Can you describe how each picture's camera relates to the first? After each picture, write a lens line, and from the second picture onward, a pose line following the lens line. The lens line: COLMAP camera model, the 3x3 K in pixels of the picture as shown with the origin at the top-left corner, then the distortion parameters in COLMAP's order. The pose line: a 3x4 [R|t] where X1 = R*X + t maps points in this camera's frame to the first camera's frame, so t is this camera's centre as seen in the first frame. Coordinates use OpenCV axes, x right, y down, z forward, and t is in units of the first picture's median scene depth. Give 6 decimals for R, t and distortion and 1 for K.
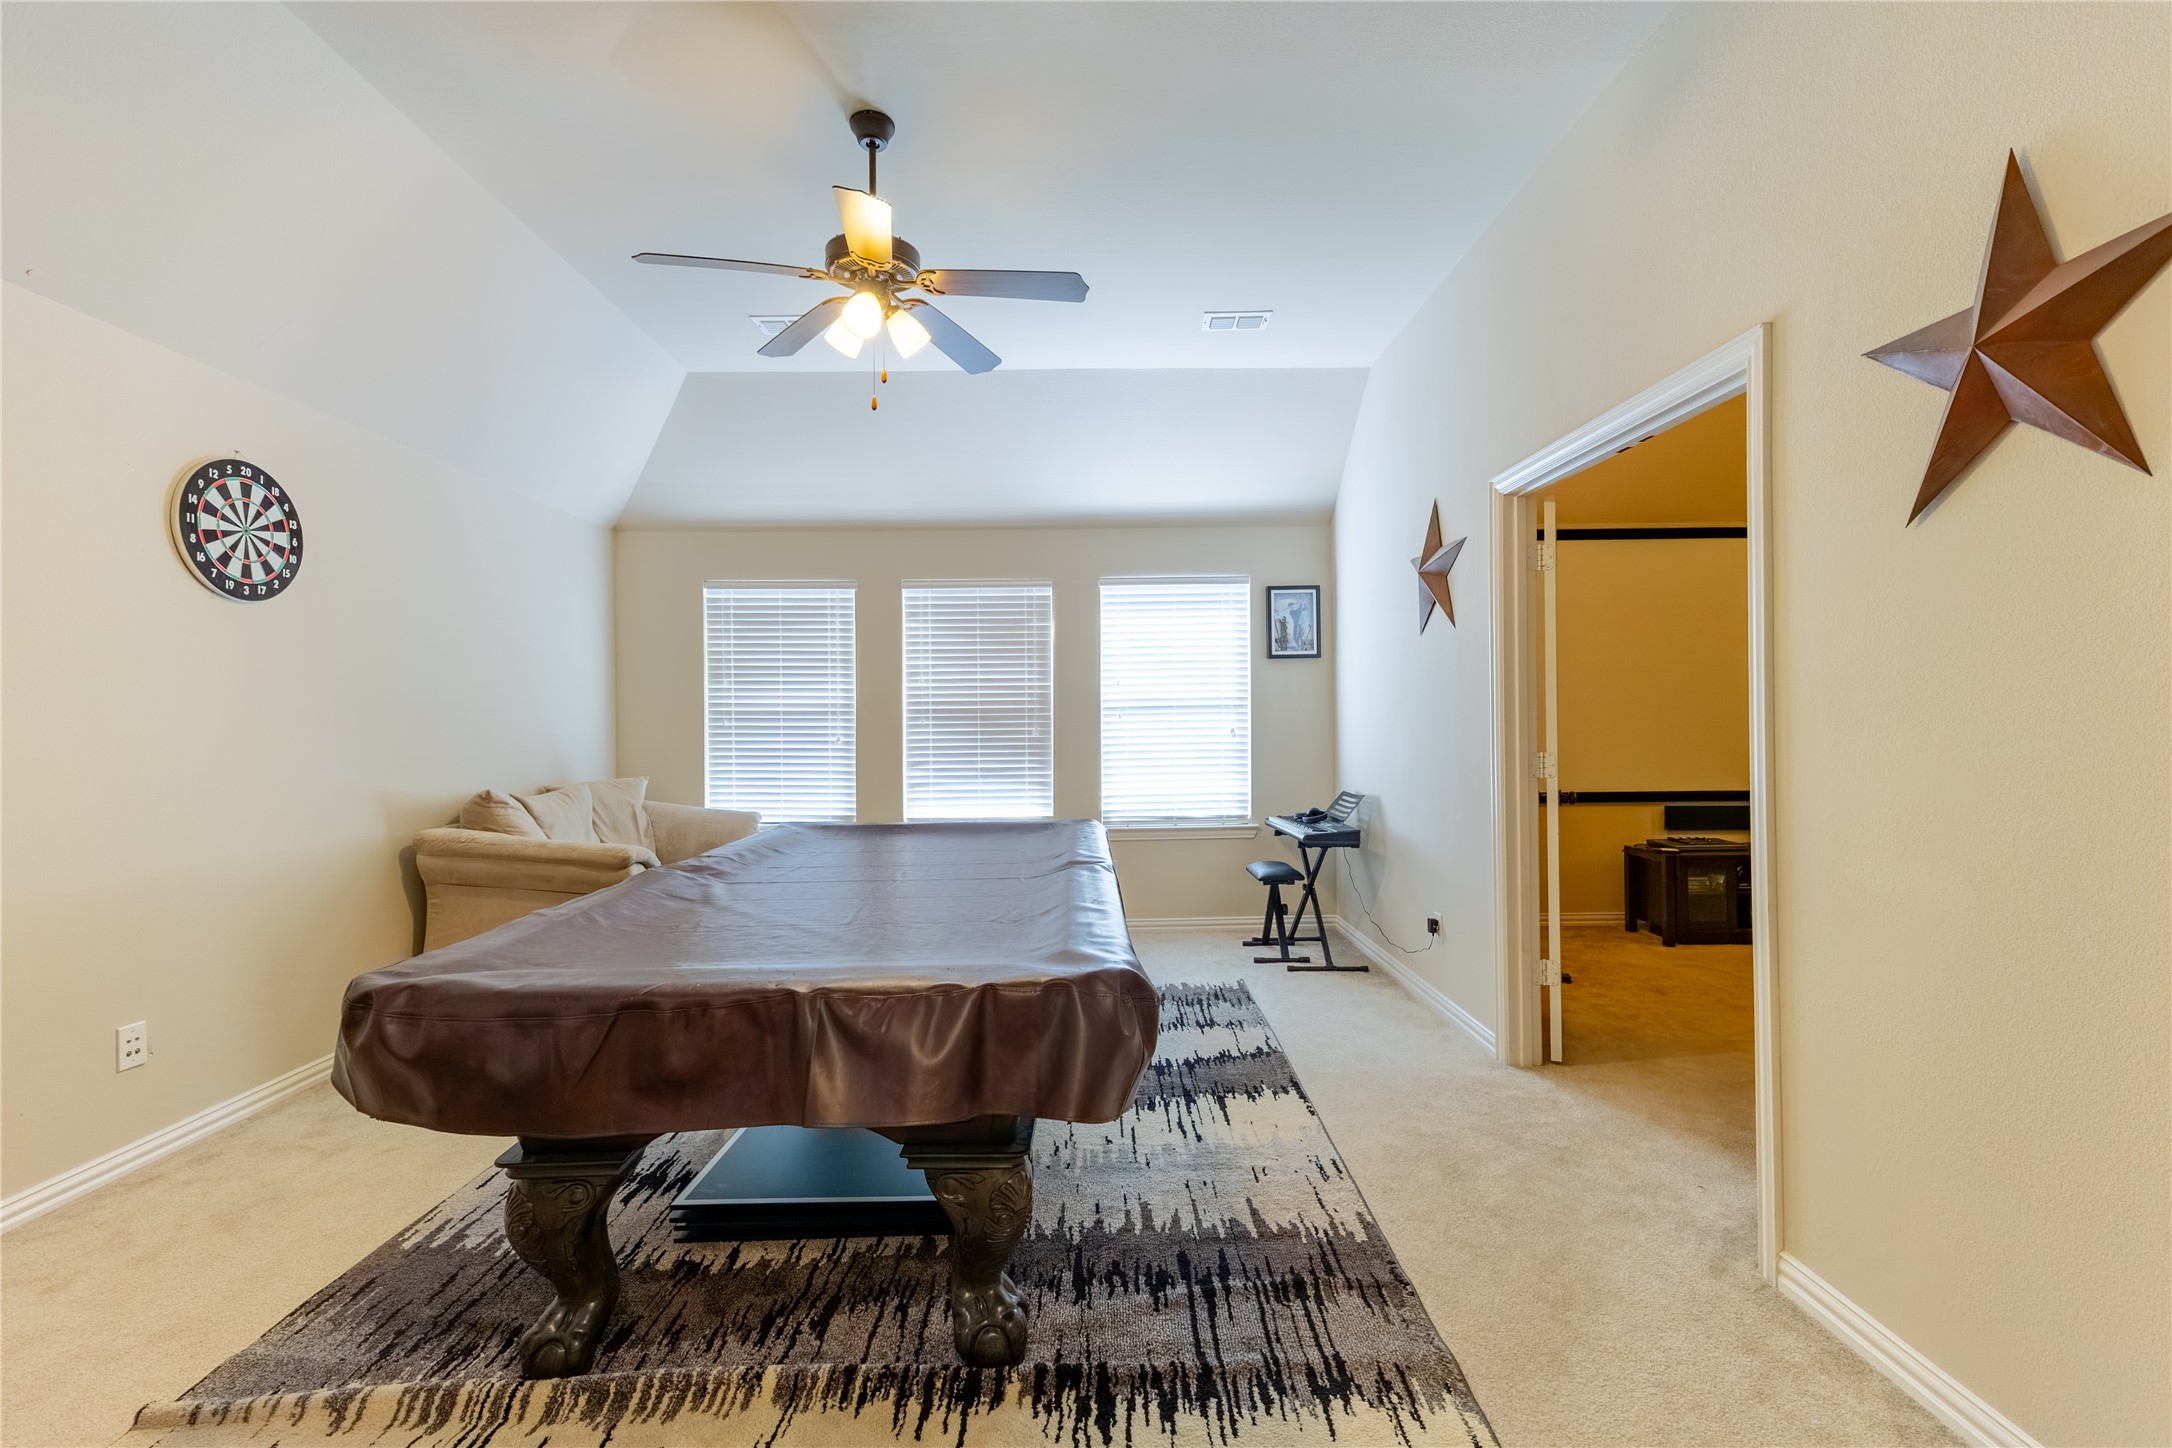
lens RADIAL K [[932.2, 0, 1086.0], [0, 932.2, 724.0], [0, 0, 1]] dist [0.007557, -0.000515]
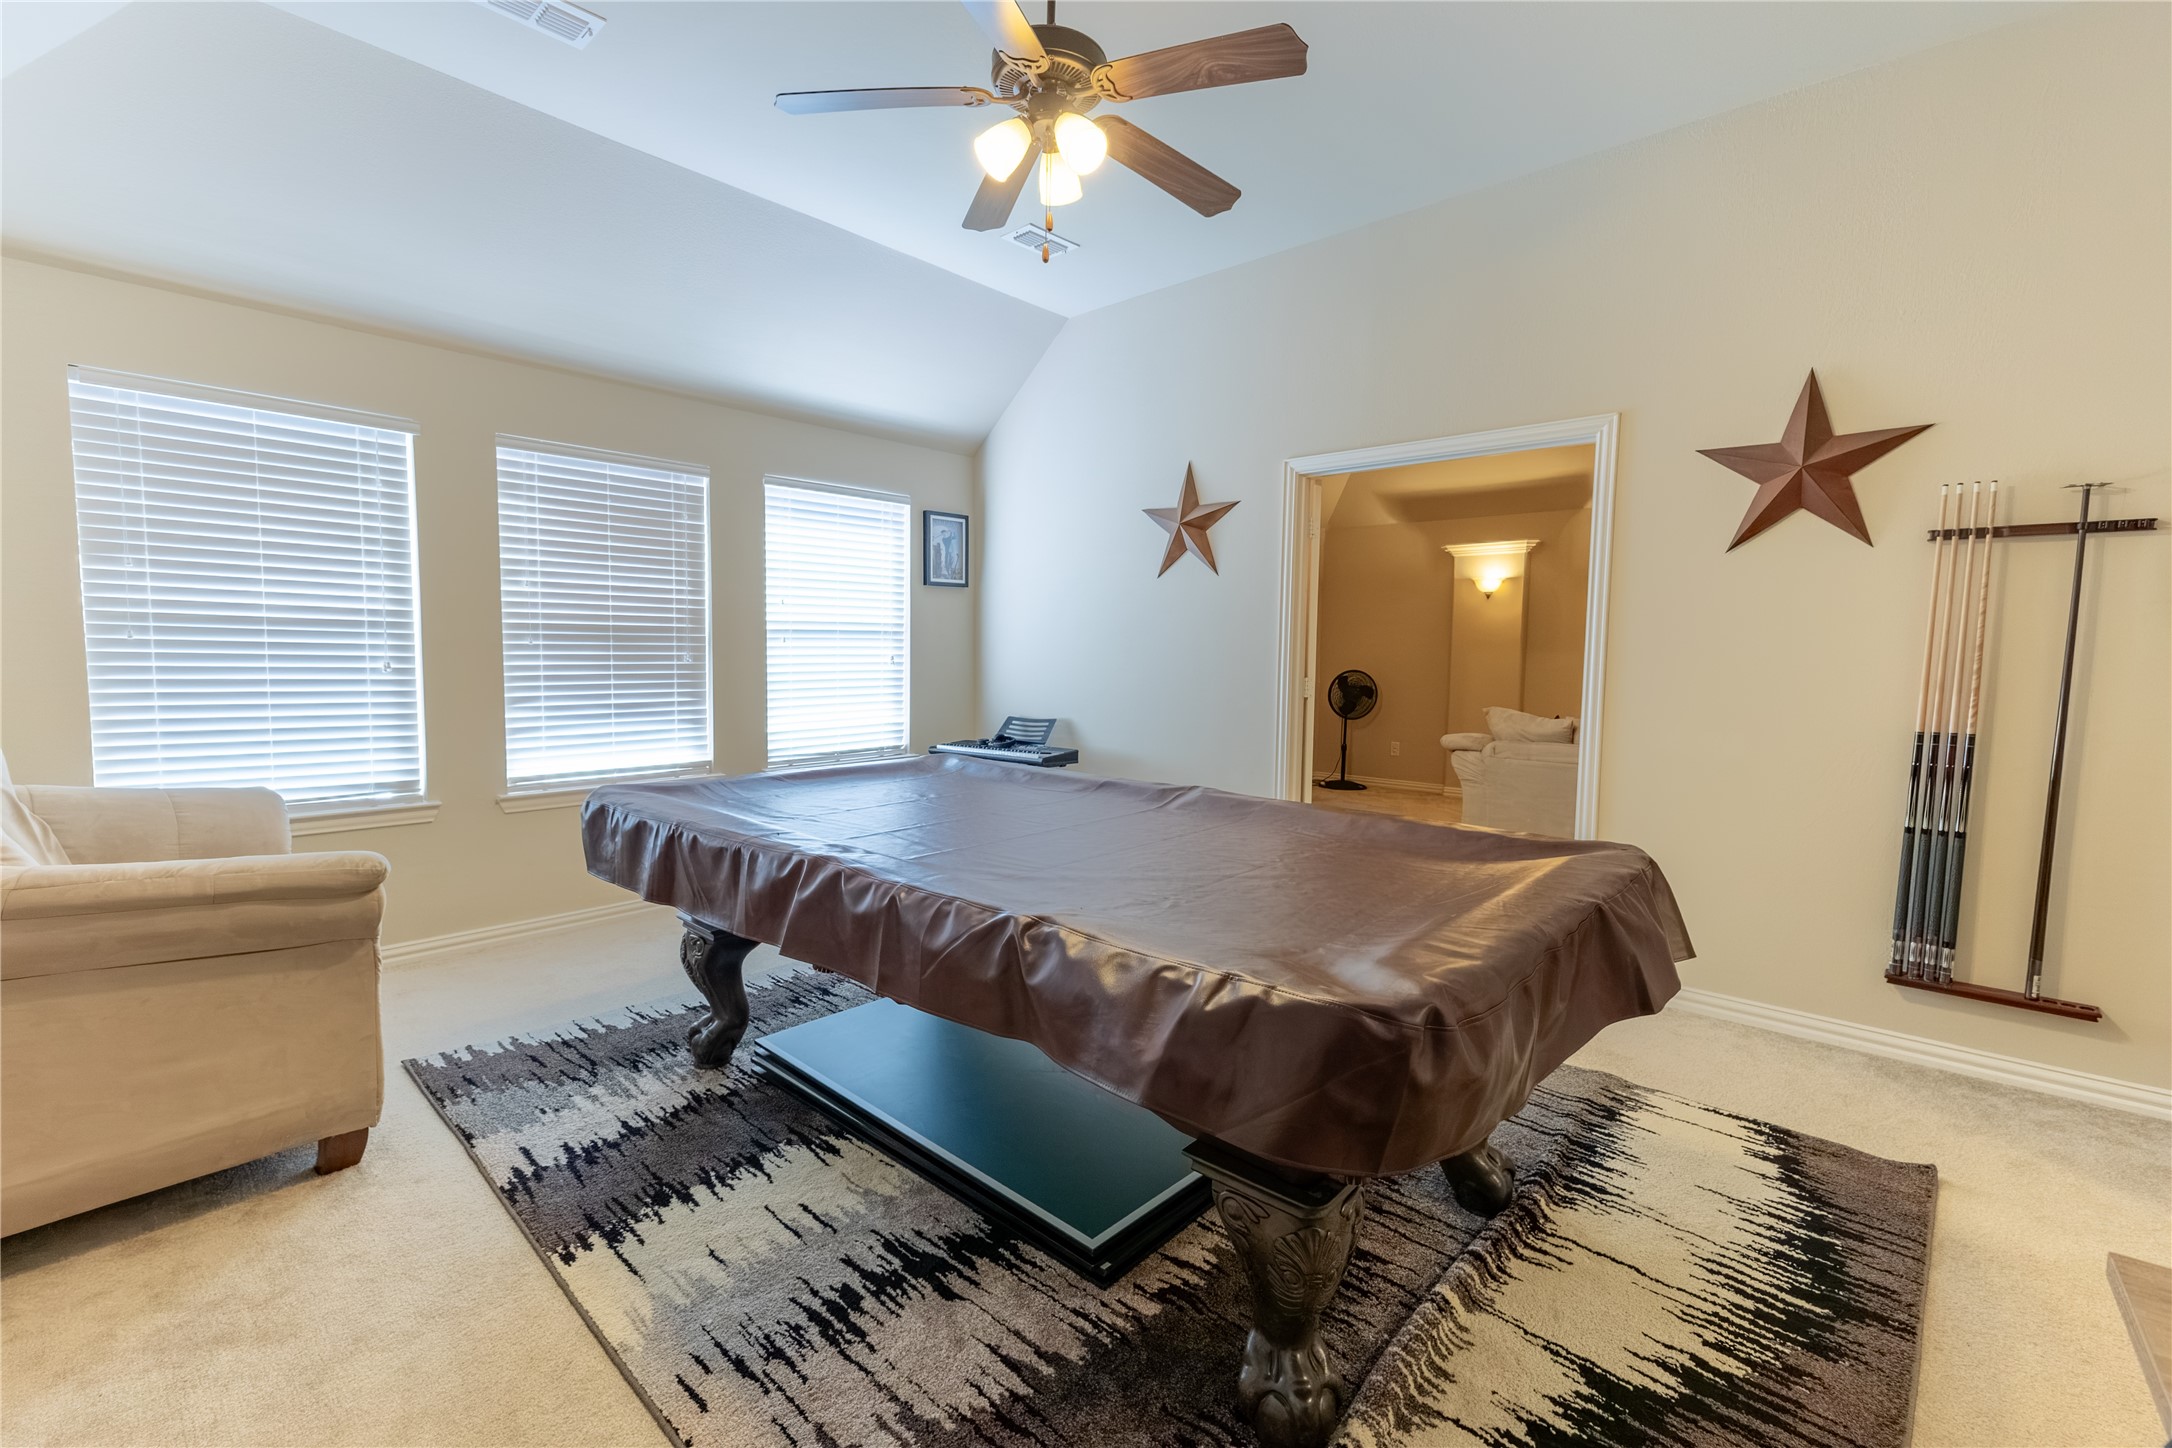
lens RADIAL K [[932.2, 0, 1086.0], [0, 932.2, 724.0], [0, 0, 1]] dist [0.007557, -0.000515]
pose [[0.681276, -0.041618, 0.730843, -0.414226], [-0.013744, 0.997479, 0.069614, 0.005253], [-0.731898, -0.057472, 0.678986, 0.200997]]
